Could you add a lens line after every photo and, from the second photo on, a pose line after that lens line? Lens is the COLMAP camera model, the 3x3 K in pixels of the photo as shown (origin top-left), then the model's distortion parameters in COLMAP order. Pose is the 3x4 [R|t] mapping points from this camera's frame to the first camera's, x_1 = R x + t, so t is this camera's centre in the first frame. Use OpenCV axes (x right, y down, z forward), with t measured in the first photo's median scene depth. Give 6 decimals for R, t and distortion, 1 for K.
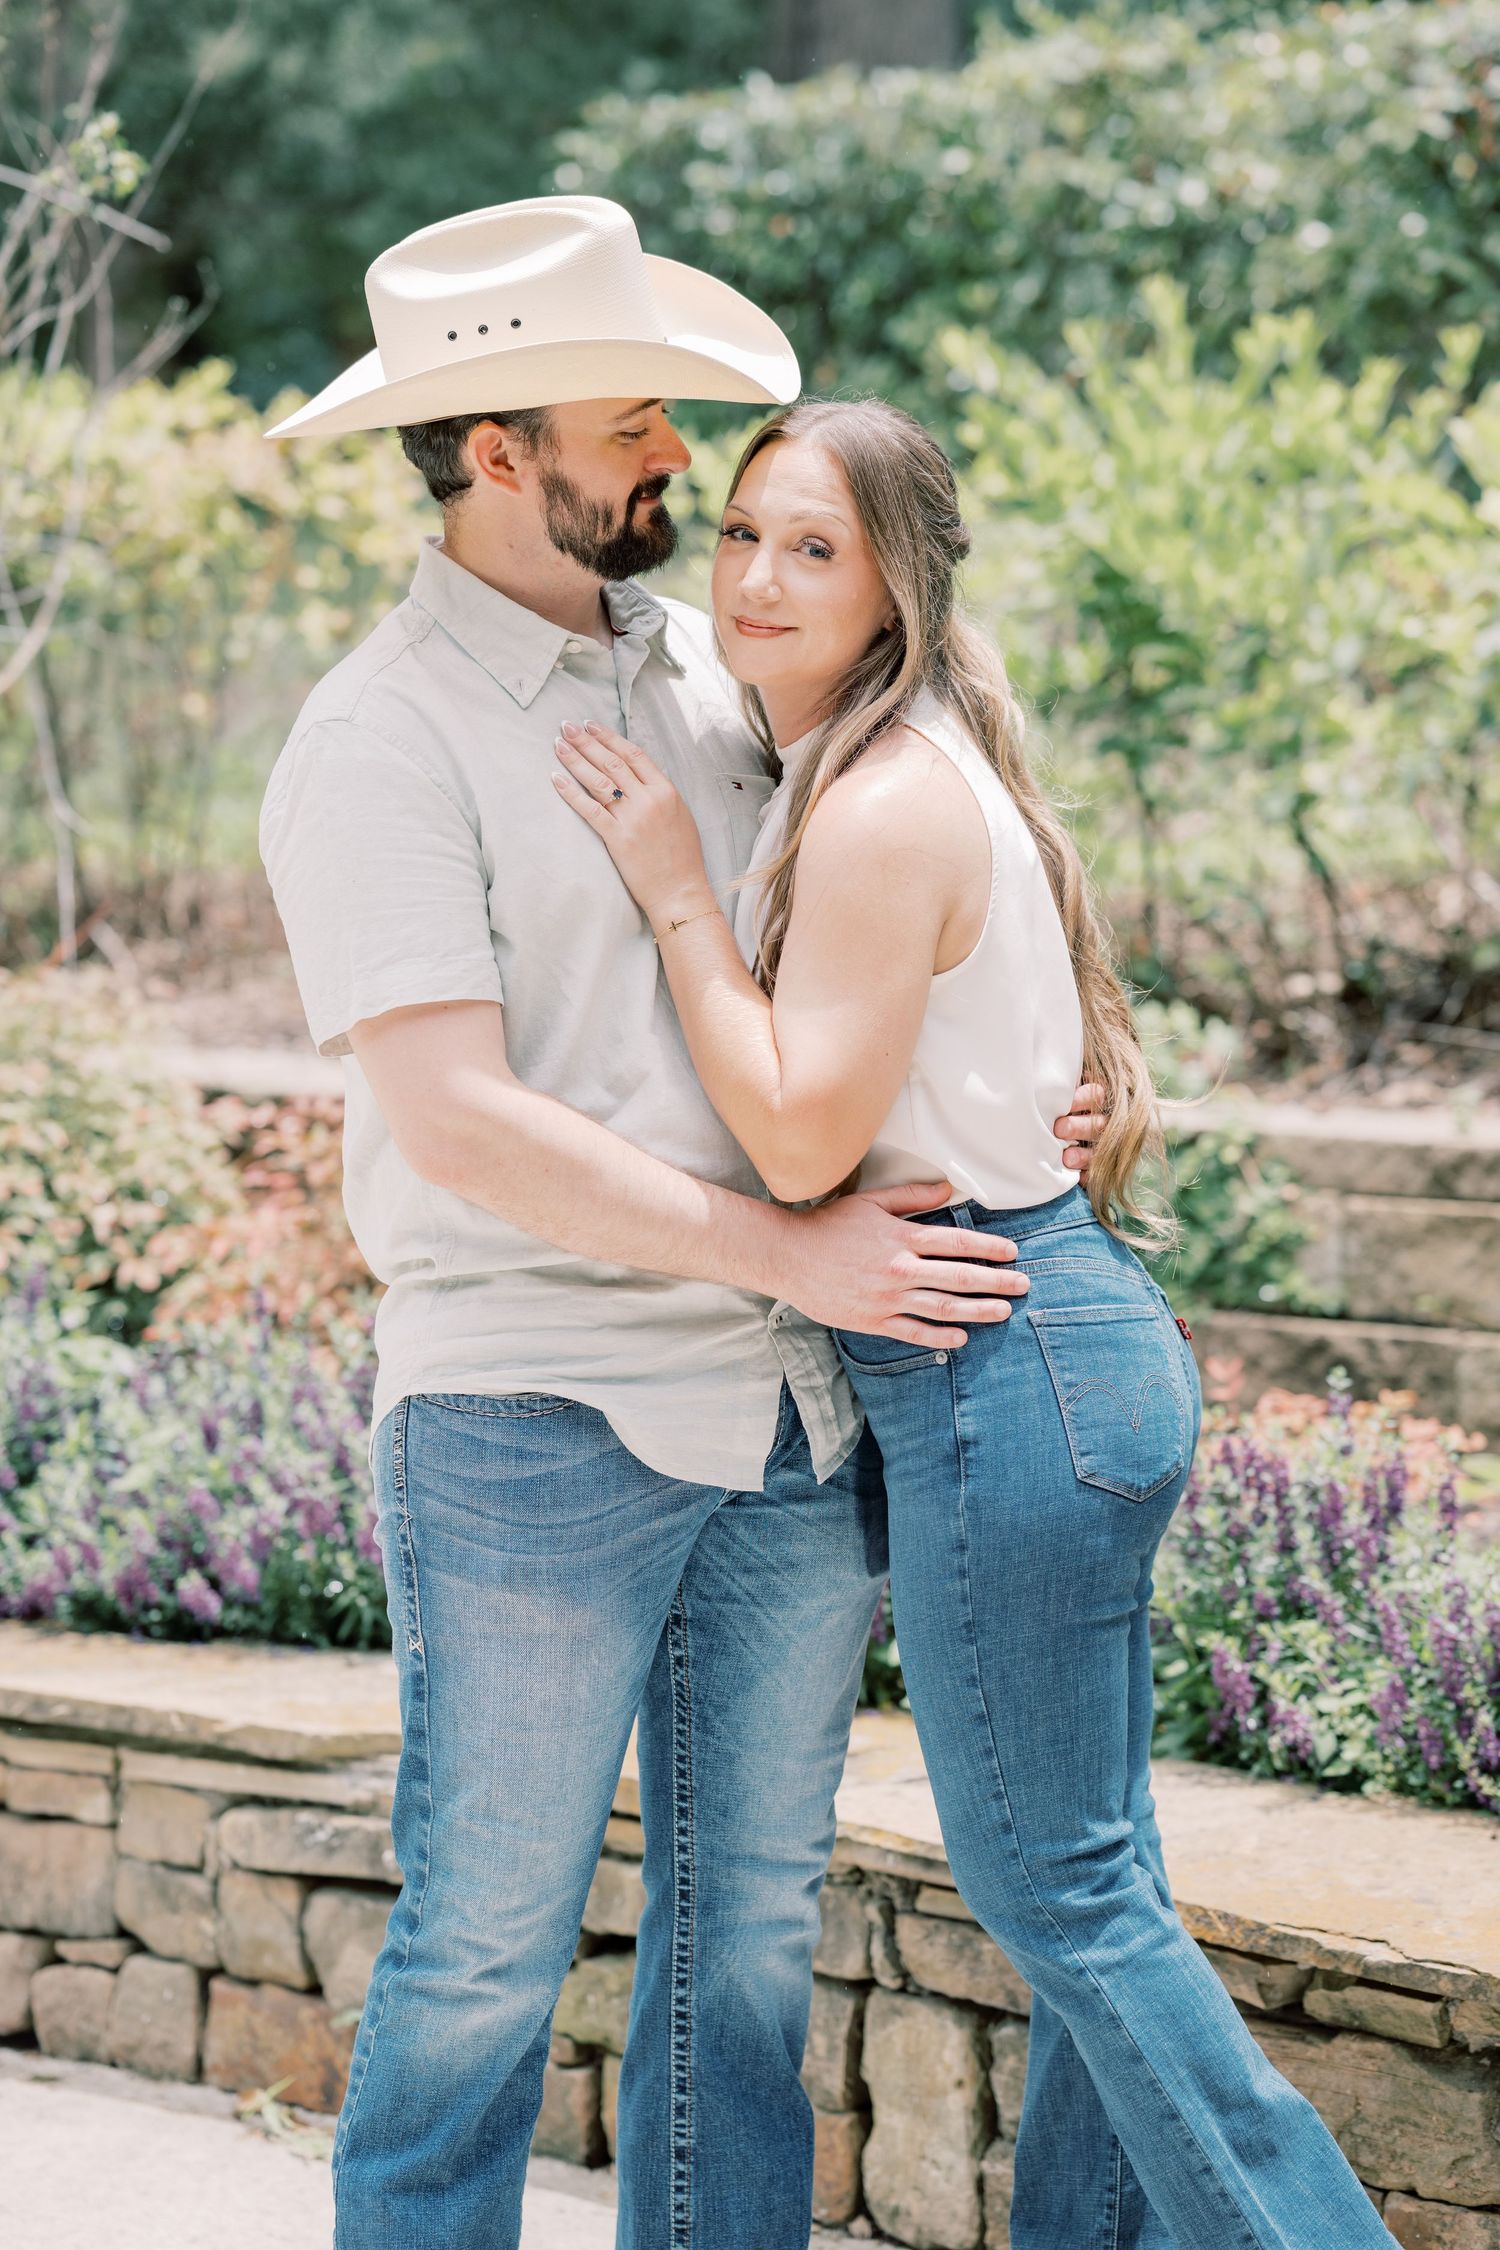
lens RADIAL K [[7432.1, 0, 762.0], [0, 7432.1, 1119.2], [0, 0, 1]] dist [0.083446, 0.000000]
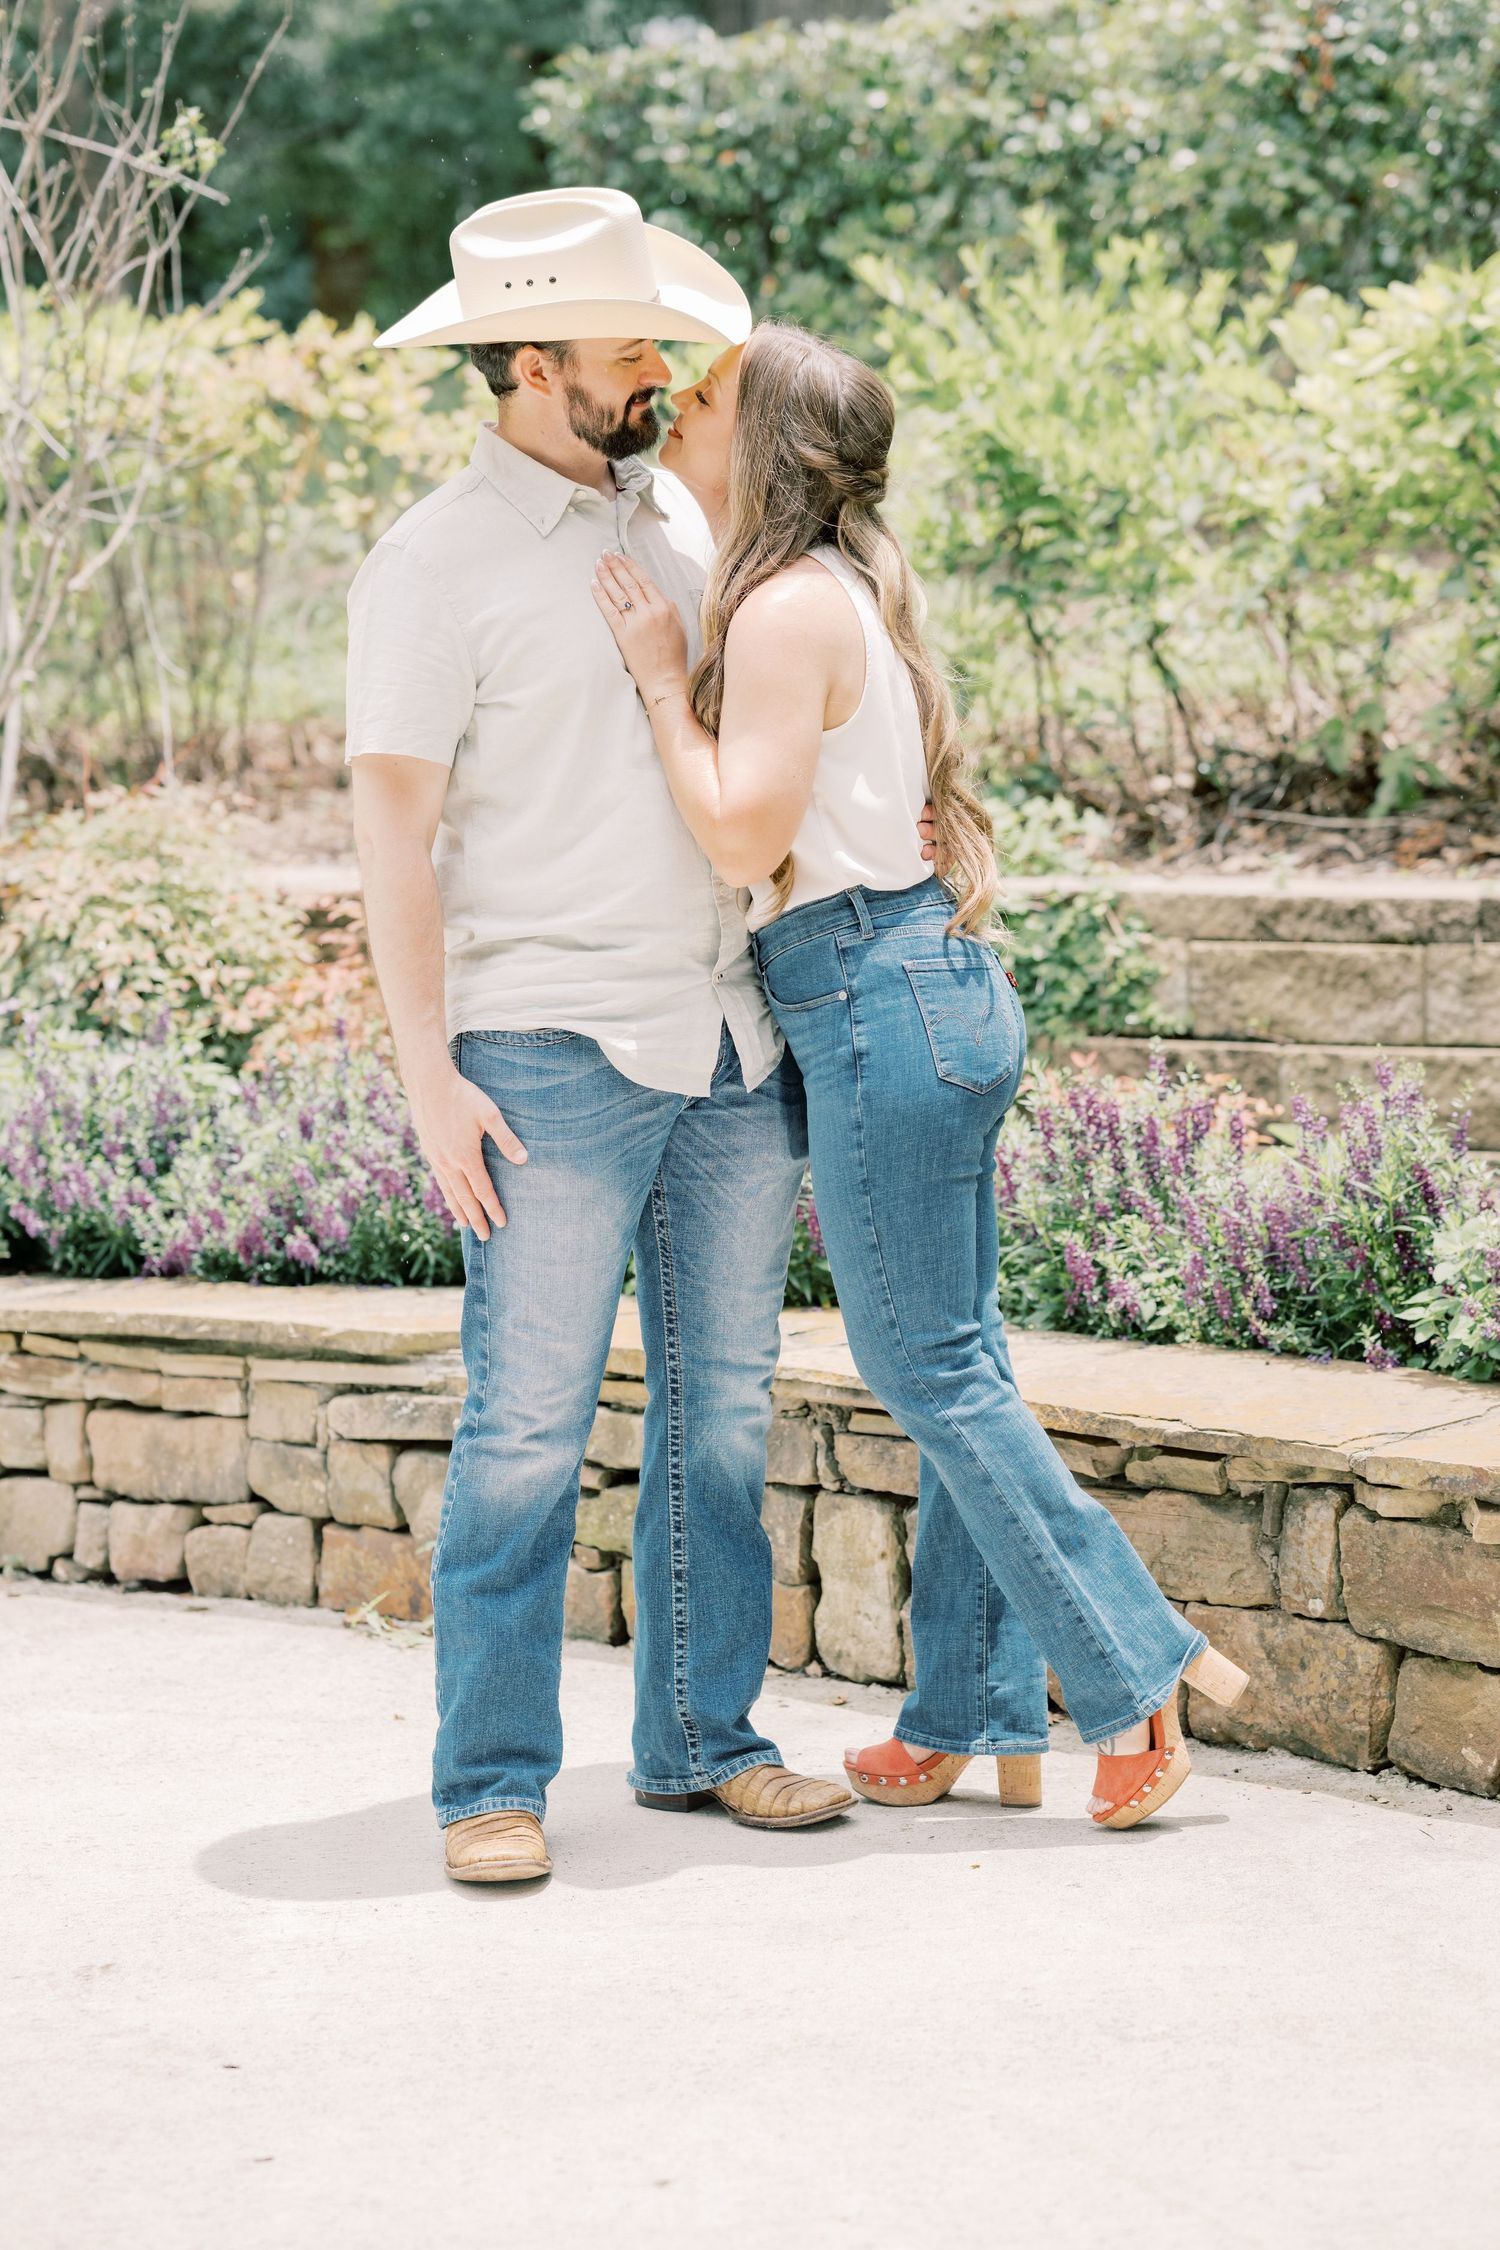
lens RADIAL K [[7432.1, 0, 749.9], [0, 7432.1, 1131.5], [0, 0, 1]] dist [0.083446, 0.000000]
pose [[0.999744, -0.022567, 0.001647, 0.001096], [0.022538, 0.999615, 0.016166, 0.020849], [-0.002011, -0.016124, 0.999868, -0.263323]]
